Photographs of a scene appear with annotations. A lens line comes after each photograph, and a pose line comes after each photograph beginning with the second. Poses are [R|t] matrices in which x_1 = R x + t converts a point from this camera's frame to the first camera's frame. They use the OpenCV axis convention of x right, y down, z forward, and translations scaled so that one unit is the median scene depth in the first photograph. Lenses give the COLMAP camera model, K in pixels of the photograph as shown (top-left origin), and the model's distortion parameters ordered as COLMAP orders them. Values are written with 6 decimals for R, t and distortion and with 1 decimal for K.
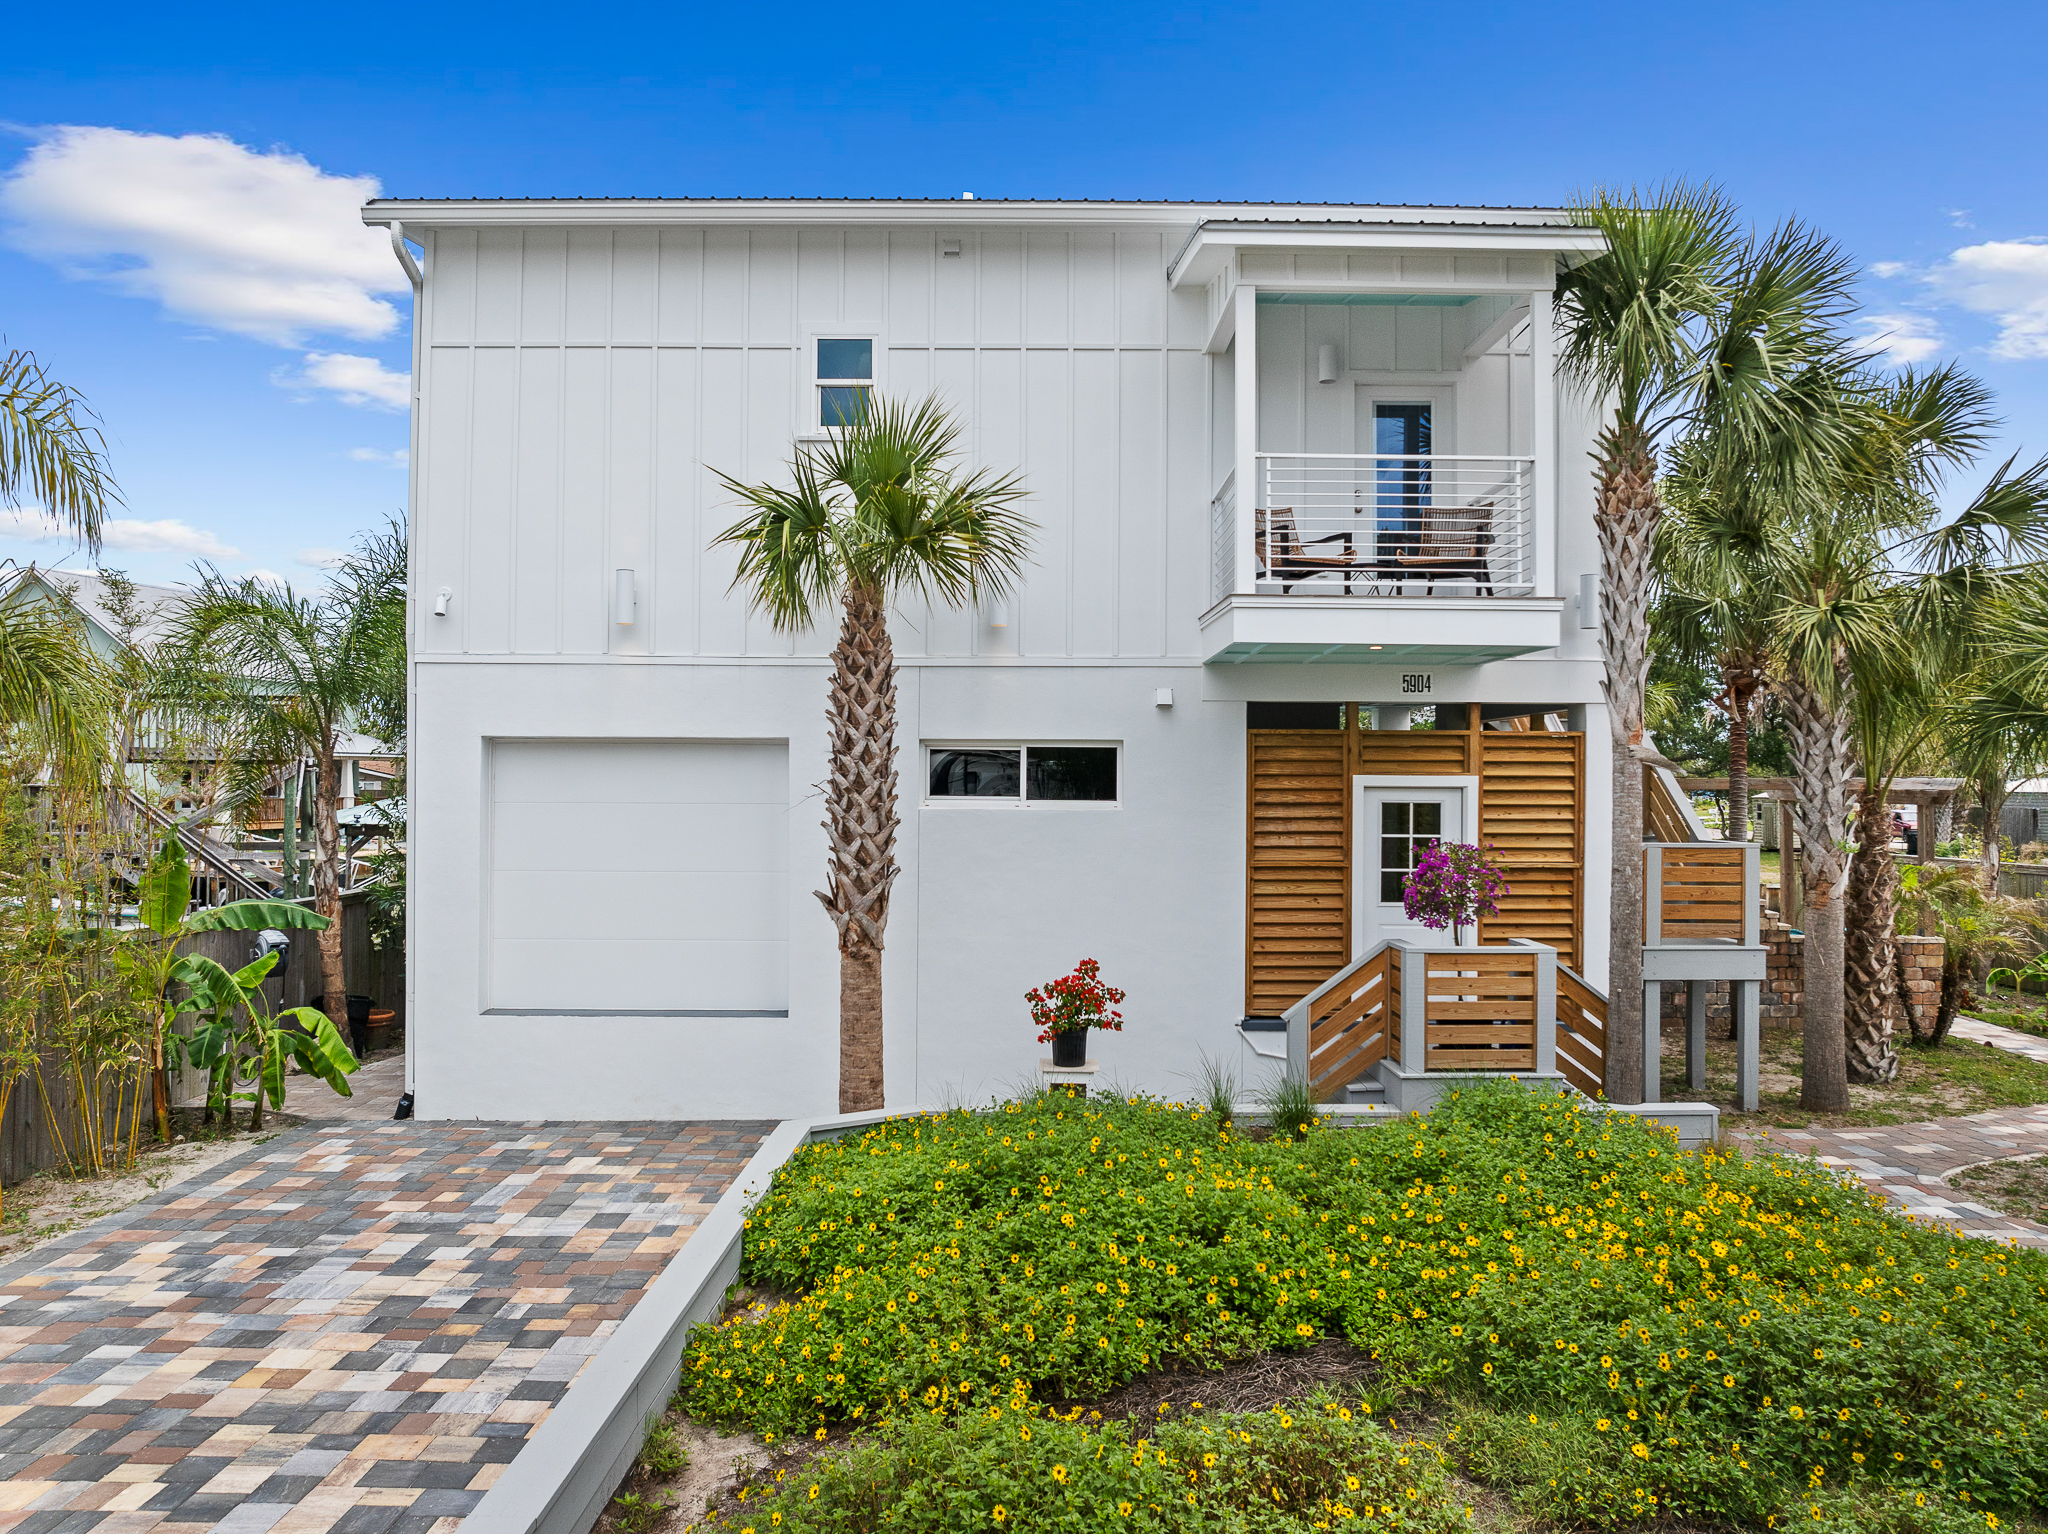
lens RADIAL K [[1436.5, 0, 1024.0], [0, 1436.5, 767.0], [0, 0, 1]] dist [-0.040037, -0.000116]
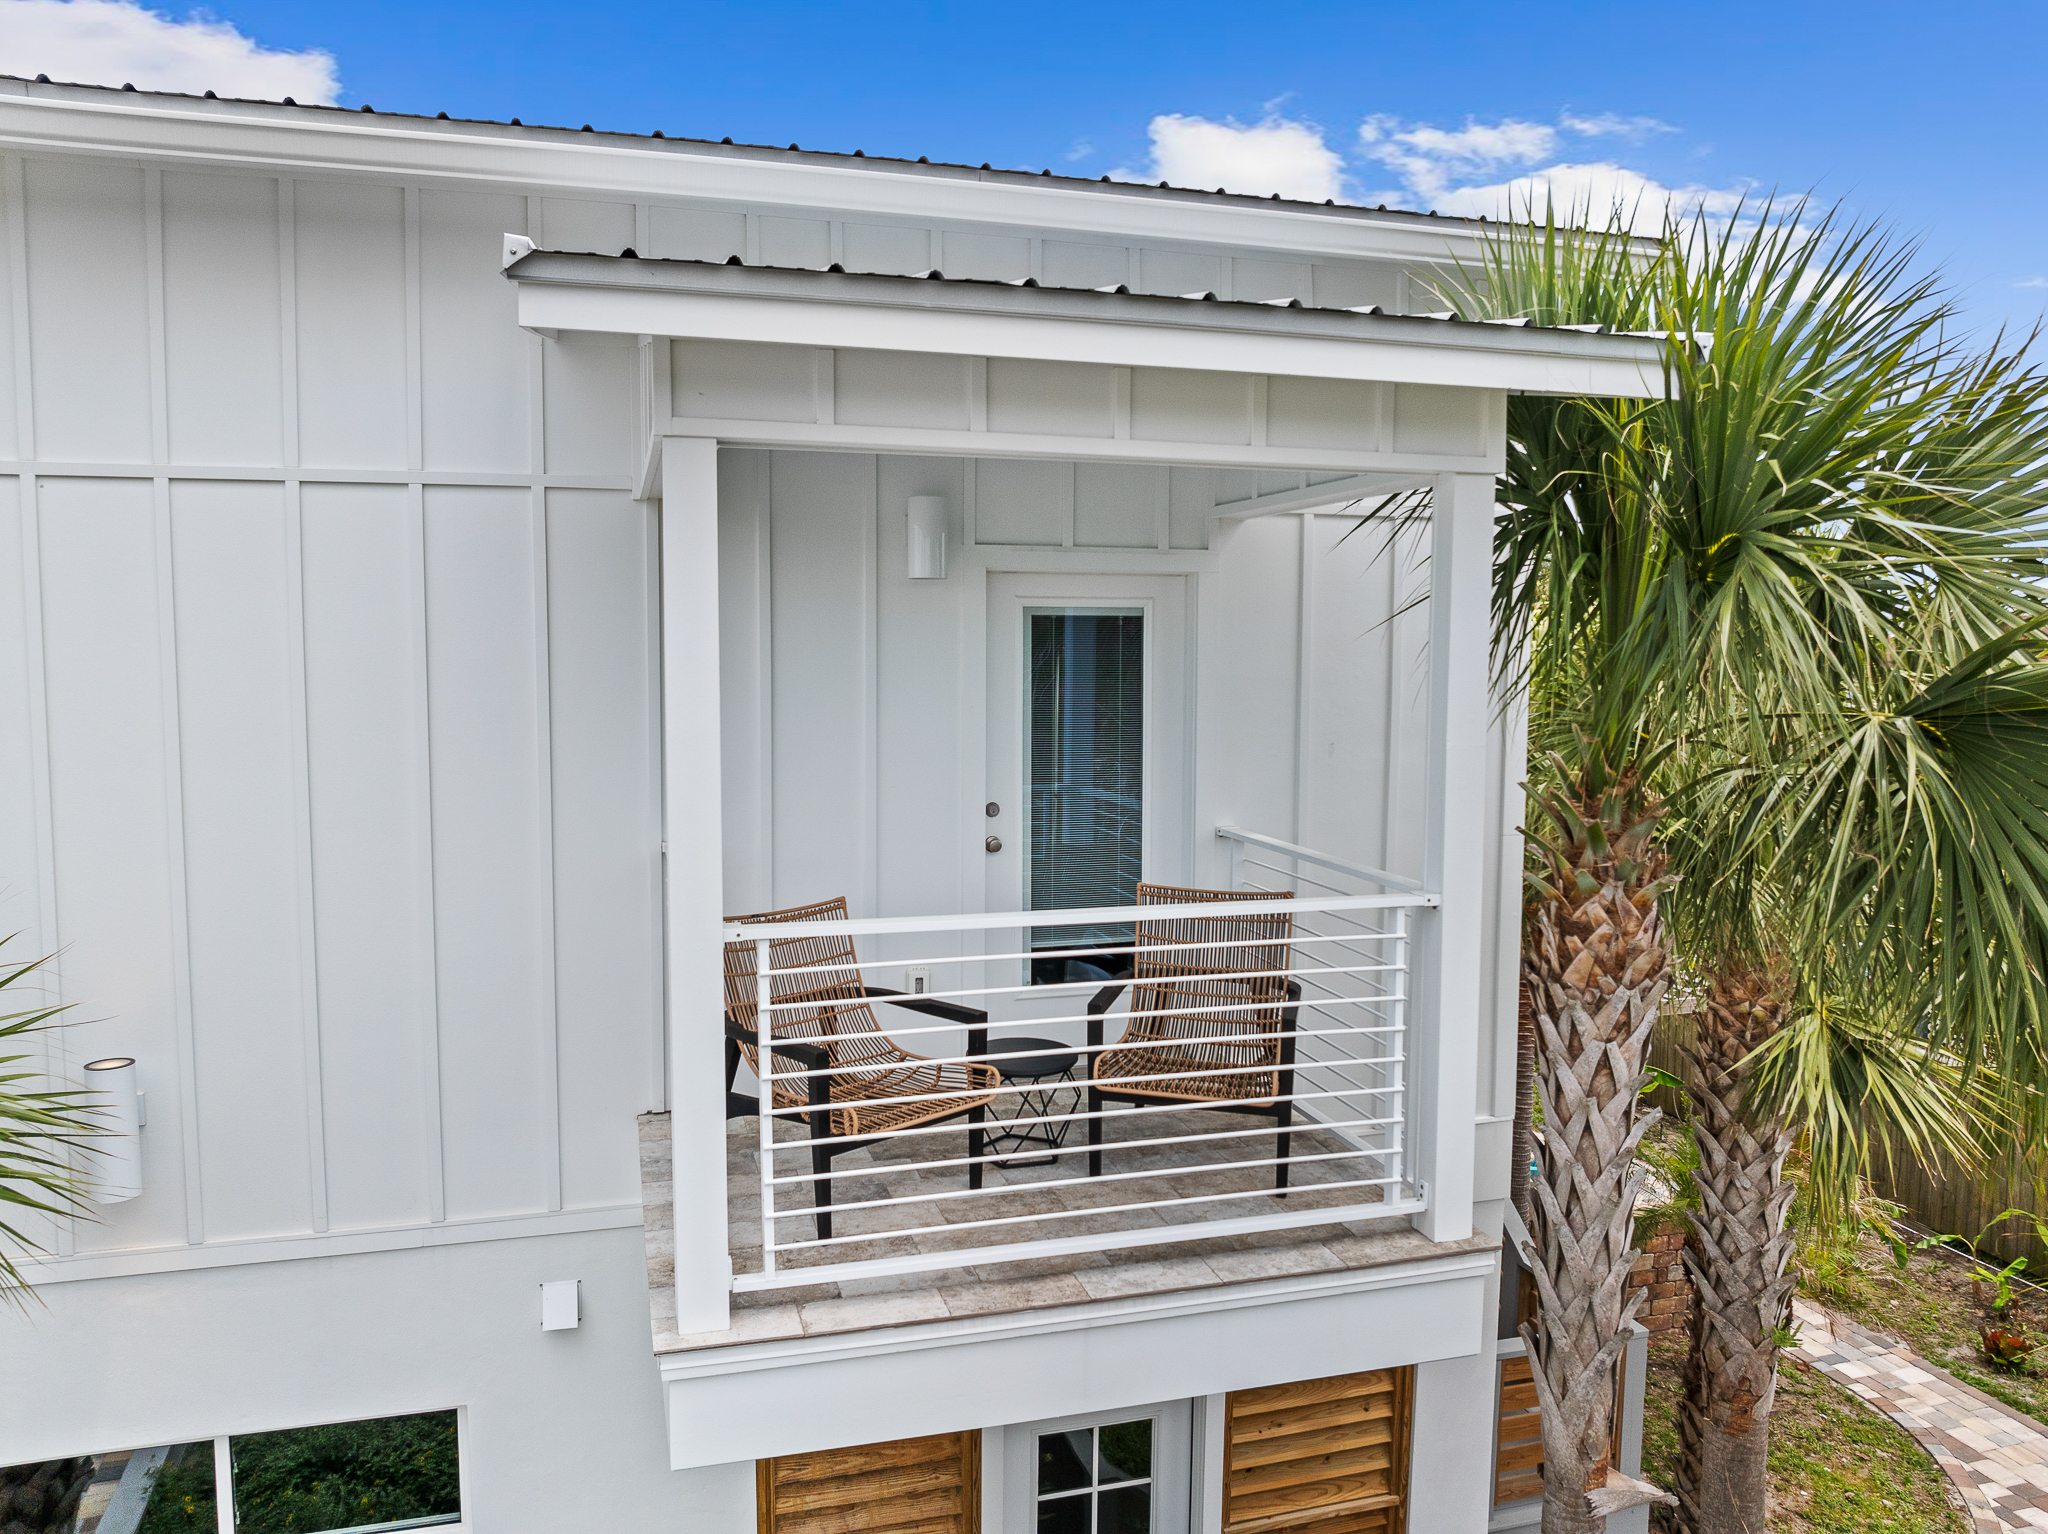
lens RADIAL K [[1436.5, 0, 1024.0], [0, 1436.5, 767.0], [0, 0, 1]] dist [-0.040037, -0.000116]
pose [[0.961627, -0.024169, 0.273292, 0.118364], [-0.002353, 0.995349, 0.096303, -0.251767], [-0.274349, -0.093251, 0.957098, 0.561840]]
